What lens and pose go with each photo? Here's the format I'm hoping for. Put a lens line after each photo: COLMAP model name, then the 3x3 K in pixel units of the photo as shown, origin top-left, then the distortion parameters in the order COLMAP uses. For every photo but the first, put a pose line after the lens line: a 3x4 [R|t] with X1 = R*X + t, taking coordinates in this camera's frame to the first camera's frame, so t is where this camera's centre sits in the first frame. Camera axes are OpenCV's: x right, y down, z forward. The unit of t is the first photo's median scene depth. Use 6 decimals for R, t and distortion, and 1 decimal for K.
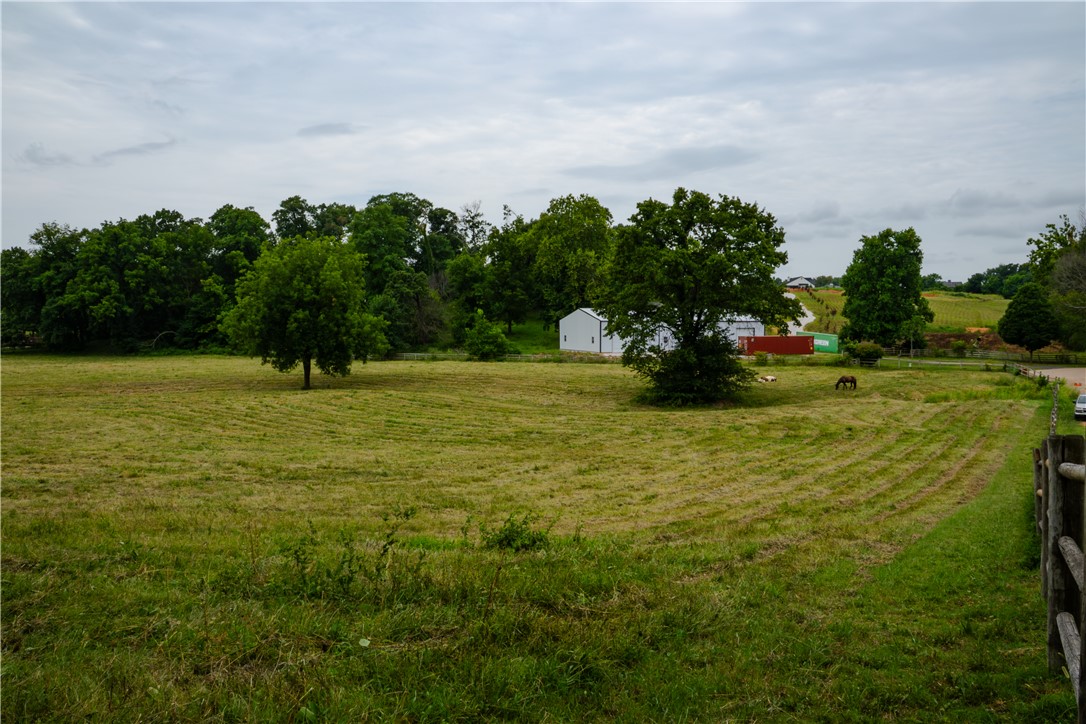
lens RADIAL K [[812.9, 0, 546.5], [0, 812.9, 360.1], [0, 0, 1]] dist [-0.139624, 0.112549]
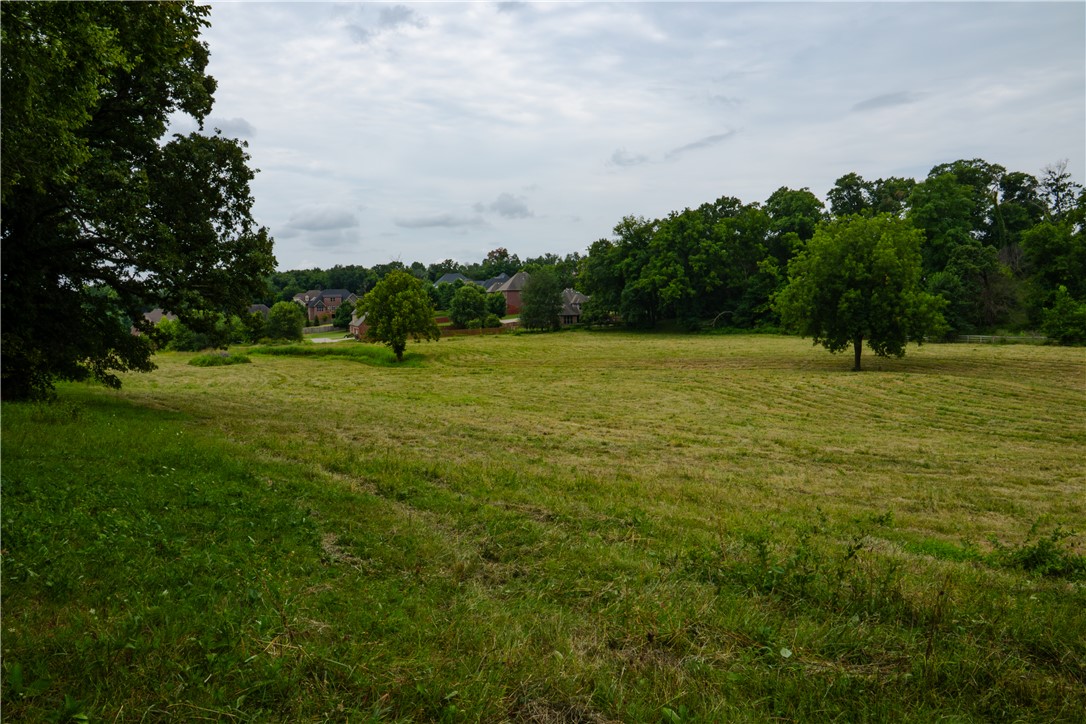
lens RADIAL K [[812.9, 0, 547.1], [0, 812.9, 357.7], [0, 0, 1]] dist [-0.139624, 0.112549]
pose [[0.784538, 0.028414, -0.619430, 0.006659], [-0.014703, 0.999521, 0.027227, -0.000490], [0.619907, -0.012253, 0.784580, 0.006470]]
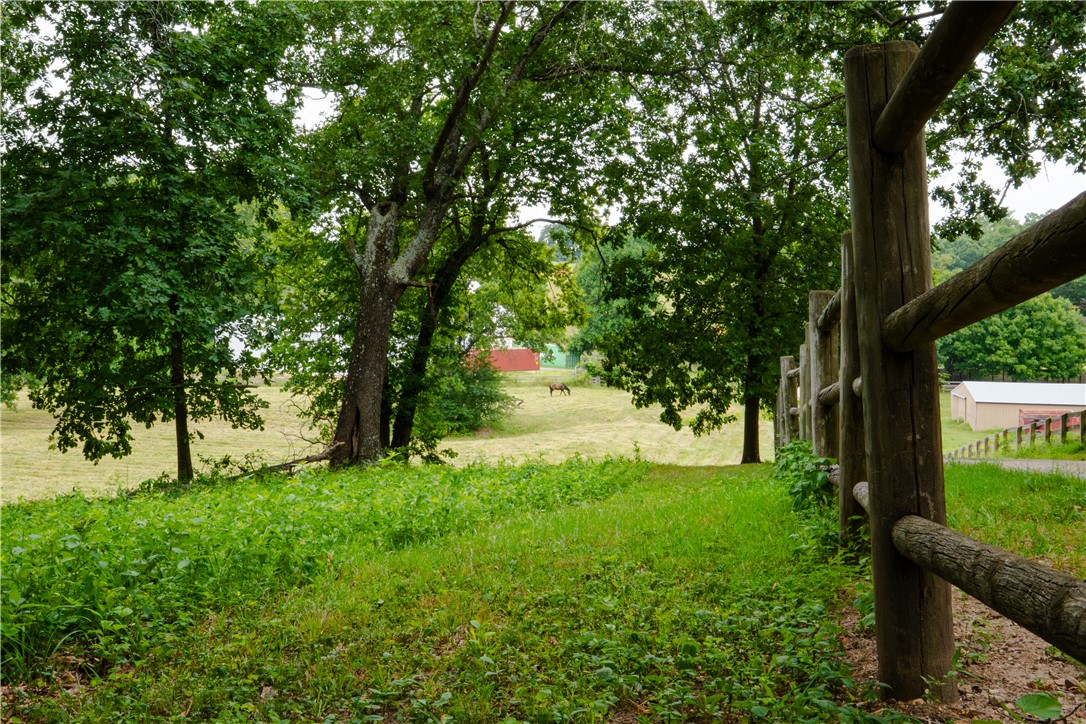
lens RADIAL K [[1362.3, 0, 543.5], [0, 1362.3, 351.4], [0, 0, 1]] dist [0.145474, 0.000000]
pose [[0.926691, -0.007773, 0.375744, -0.312935], [0.009660, 0.999948, -0.003139, -0.034390], [-0.375700, 0.006539, 0.926718, -0.514163]]
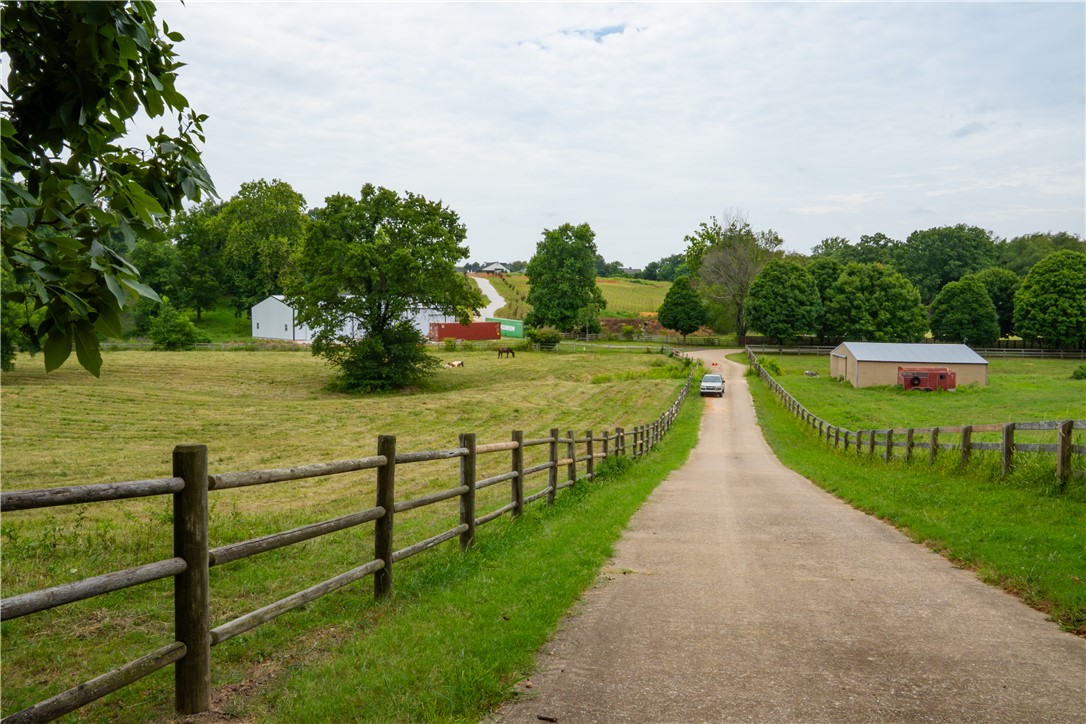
lens RADIAL K [[812.9, 0, 550.2], [0, 812.9, 360.1], [0, 0, 1]] dist [-0.139624, 0.112549]
pose [[0.933041, -0.018961, 0.359270, 0.008008], [0.010936, 0.999644, 0.024356, -0.007842], [-0.359604, -0.018796, 0.932916, -0.054627]]
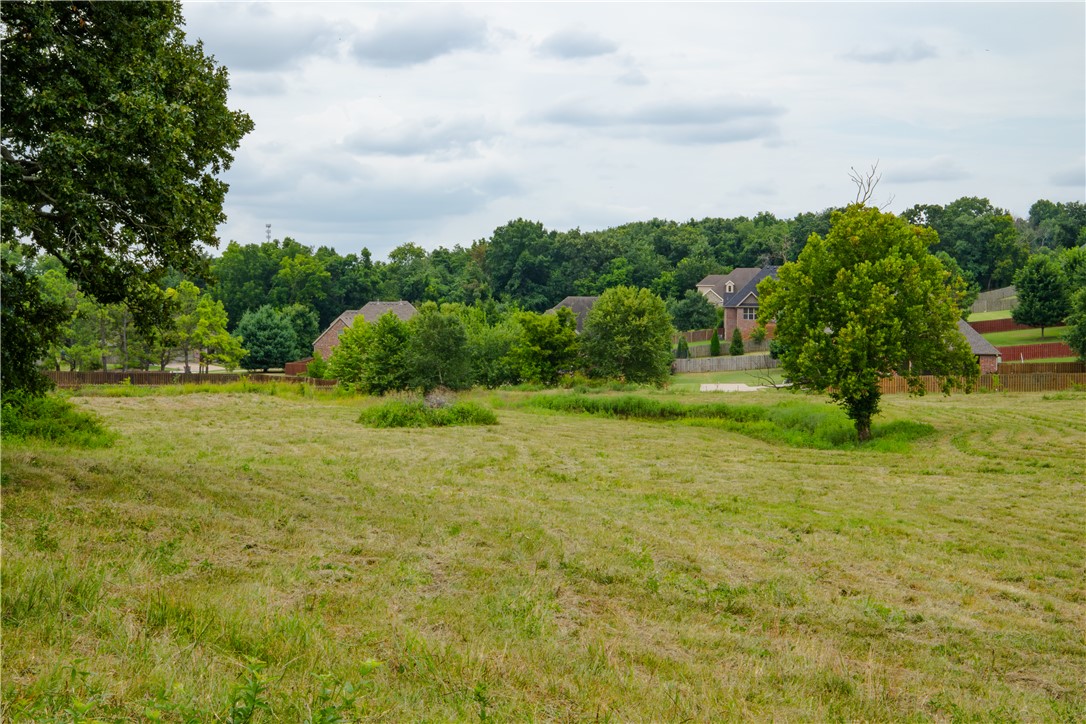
lens RADIAL K [[2061.9, 0, 548.7], [0, 2061.9, 352.0], [0, 0, 1]] dist [0.472737, 0.000000]
pose [[0.470889, 0.016994, -0.882029, 0.075127], [-0.052693, 0.998571, -0.008892, 0.013018], [0.880617, 0.050664, 0.471111, 0.109869]]
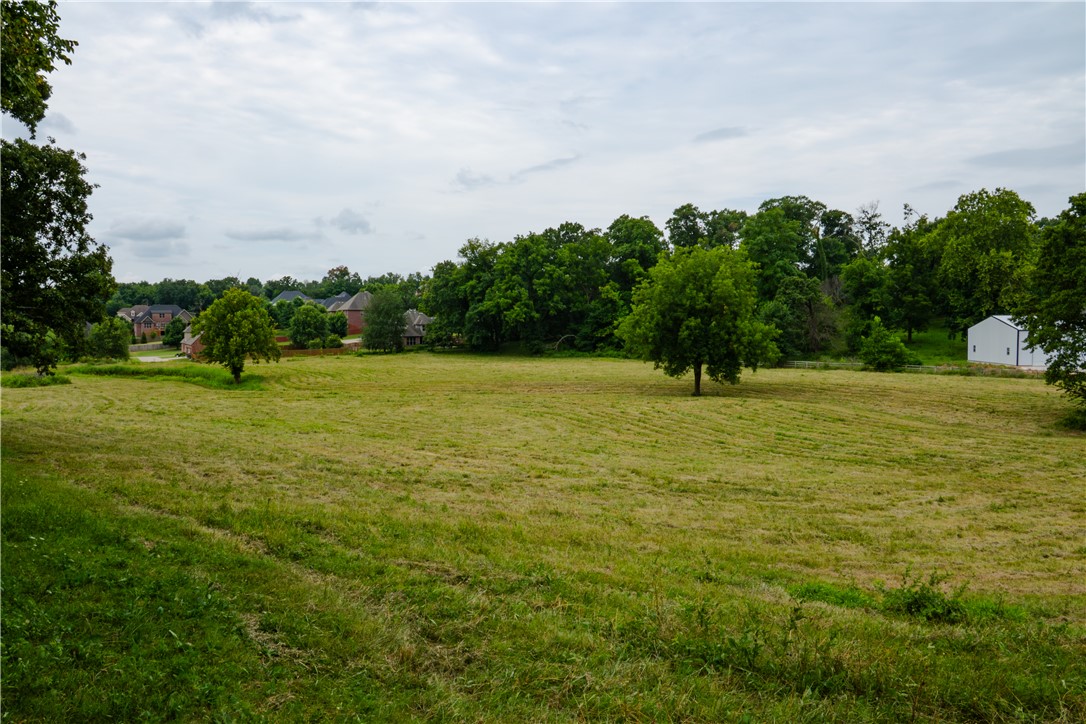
lens RADIAL K [[812.9, 0, 546.1], [0, 812.9, 357.8], [0, 0, 1]] dist [-0.139624, 0.112549]
pose [[0.890048, 0.021680, -0.455350, -0.003172], [-0.024790, 0.999692, -0.000858, -0.006327], [0.455192, 0.012052, 0.890312, 0.000866]]
